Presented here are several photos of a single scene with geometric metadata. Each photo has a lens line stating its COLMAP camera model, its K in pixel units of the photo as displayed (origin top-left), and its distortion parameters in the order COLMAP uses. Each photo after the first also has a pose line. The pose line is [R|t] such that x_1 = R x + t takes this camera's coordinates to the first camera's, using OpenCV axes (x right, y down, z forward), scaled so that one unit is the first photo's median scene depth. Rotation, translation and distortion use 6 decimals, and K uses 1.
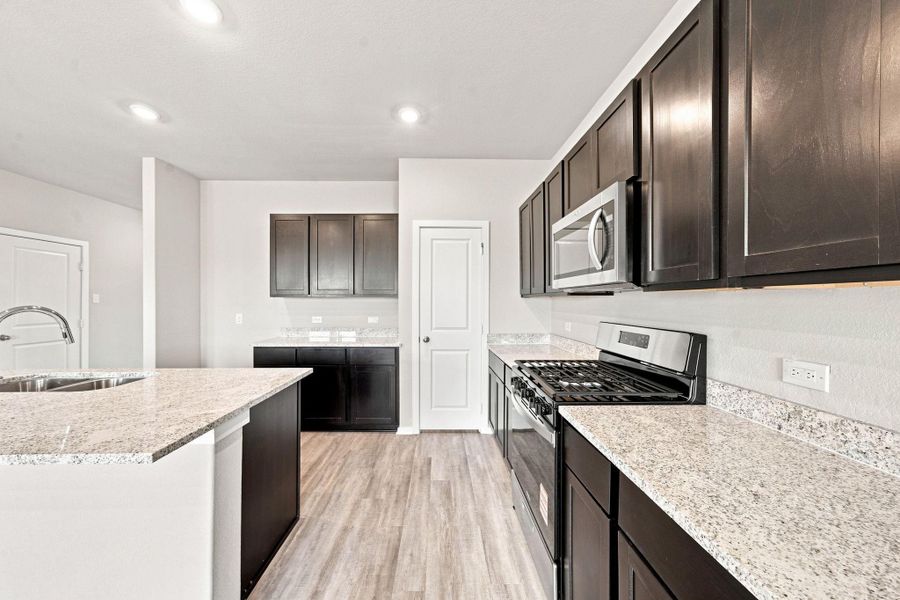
lens RADIAL K [[316.8, 0, 443.1], [0, 316.8, 302.8], [0, 0, 1]] dist [-0.000839, 0.002745]
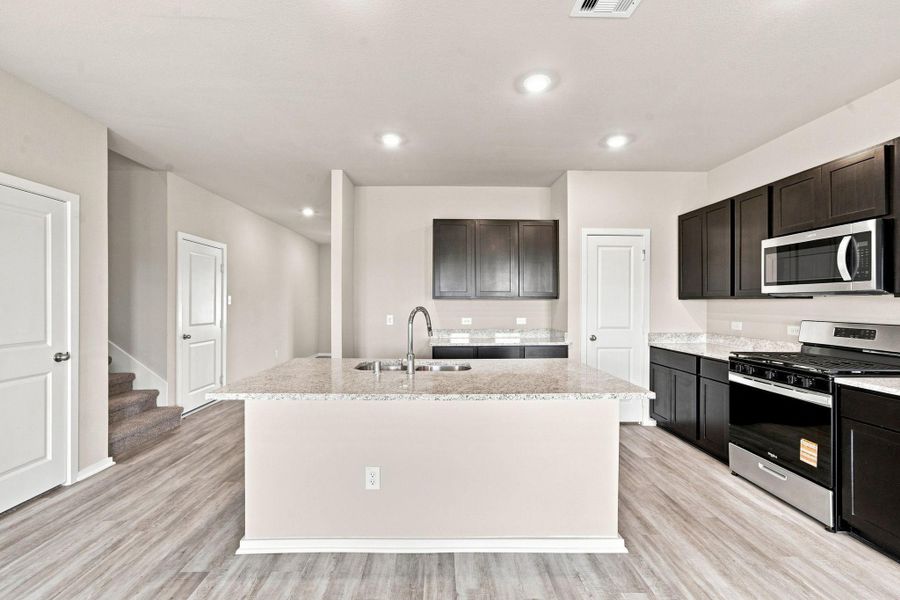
lens RADIAL K [[371.3, 0, 445.4], [0, 371.3, 302.7], [0, 0, 1]] dist [0.002503, 0.000670]
pose [[0.999991, 0.001888, 0.003682, -0.769189], [-0.001873, 0.999990, -0.003995, 0.000290], [-0.003689, 0.003989, 0.999985, -0.369139]]
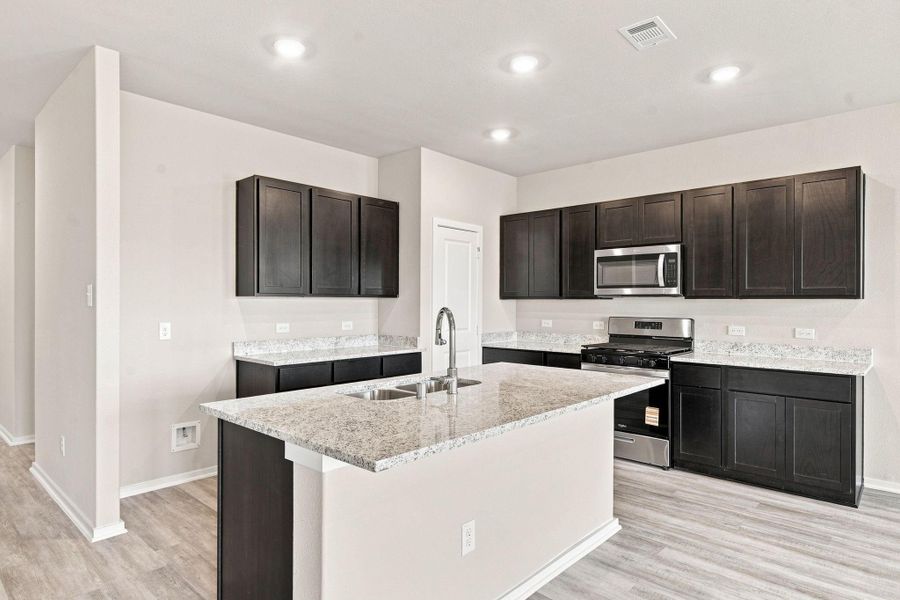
lens RADIAL K [[507.9, 0, 435.3], [0, 507.9, 301.0], [0, 0, 1]] dist [0.006685, 0.000927]
pose [[0.696212, 0.005125, 0.717818, -1.608359], [-0.000270, 0.999976, -0.006878, 0.001367], [-0.717837, 0.004595, 0.696196, -0.079420]]
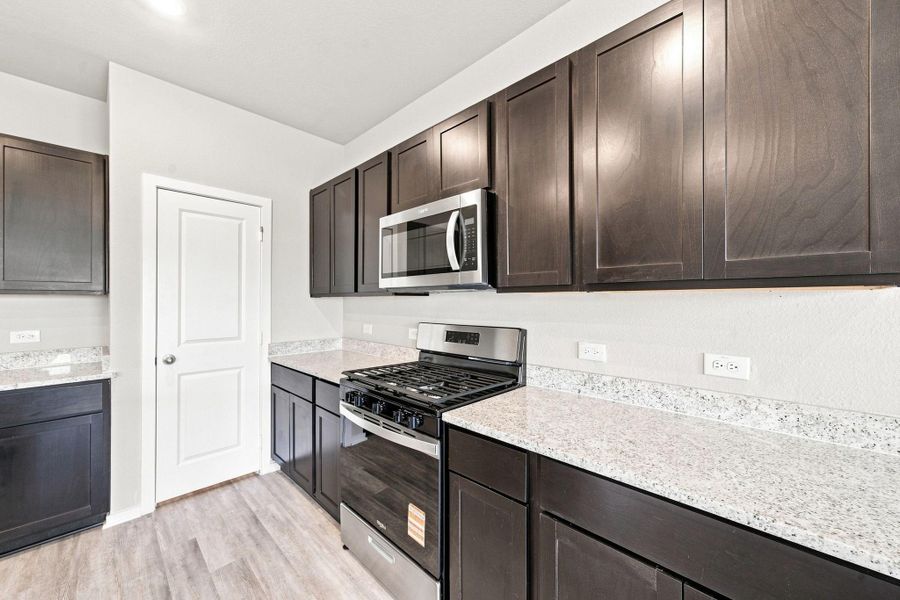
lens RADIAL K [[340.3, 0, 439.5], [0, 340.3, 300.7], [0, 0, 1]] dist [-0.025022, 0.015711]
pose [[0.717078, 0.004200, 0.696981, -0.189571], [0.002603, 0.999959, -0.008704, 0.001124], [-0.696988, 0.008056, 0.717037, 0.157463]]
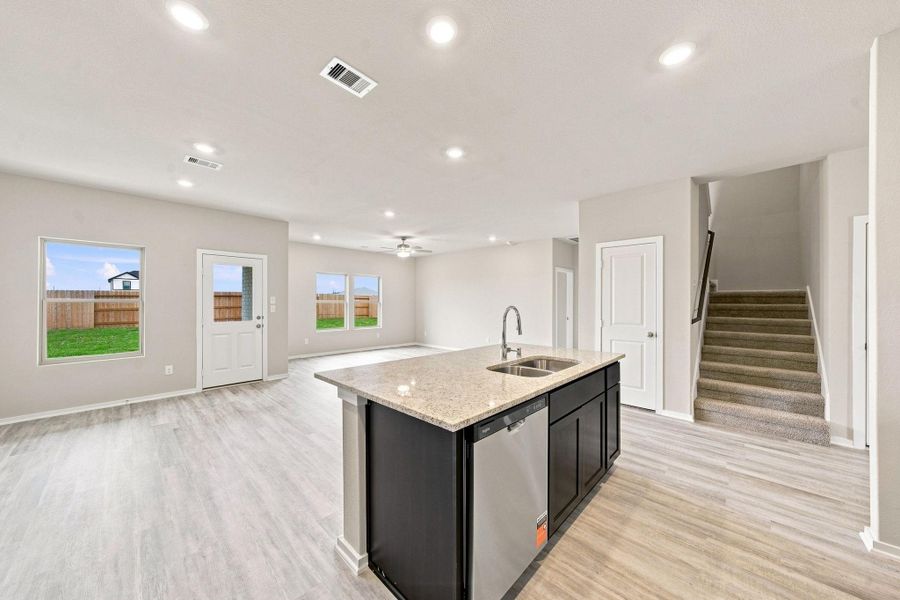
lens RADIAL K [[316.8, 0, 443.1], [0, 316.8, 302.8], [0, 0, 1]] dist [-0.000839, 0.002745]
pose [[-0.702525, 0.000081, -0.711659, 0.001730], [-0.005023, 0.999975, 0.005072, -0.006543], [0.711641, 0.007138, -0.702507, 1.181514]]
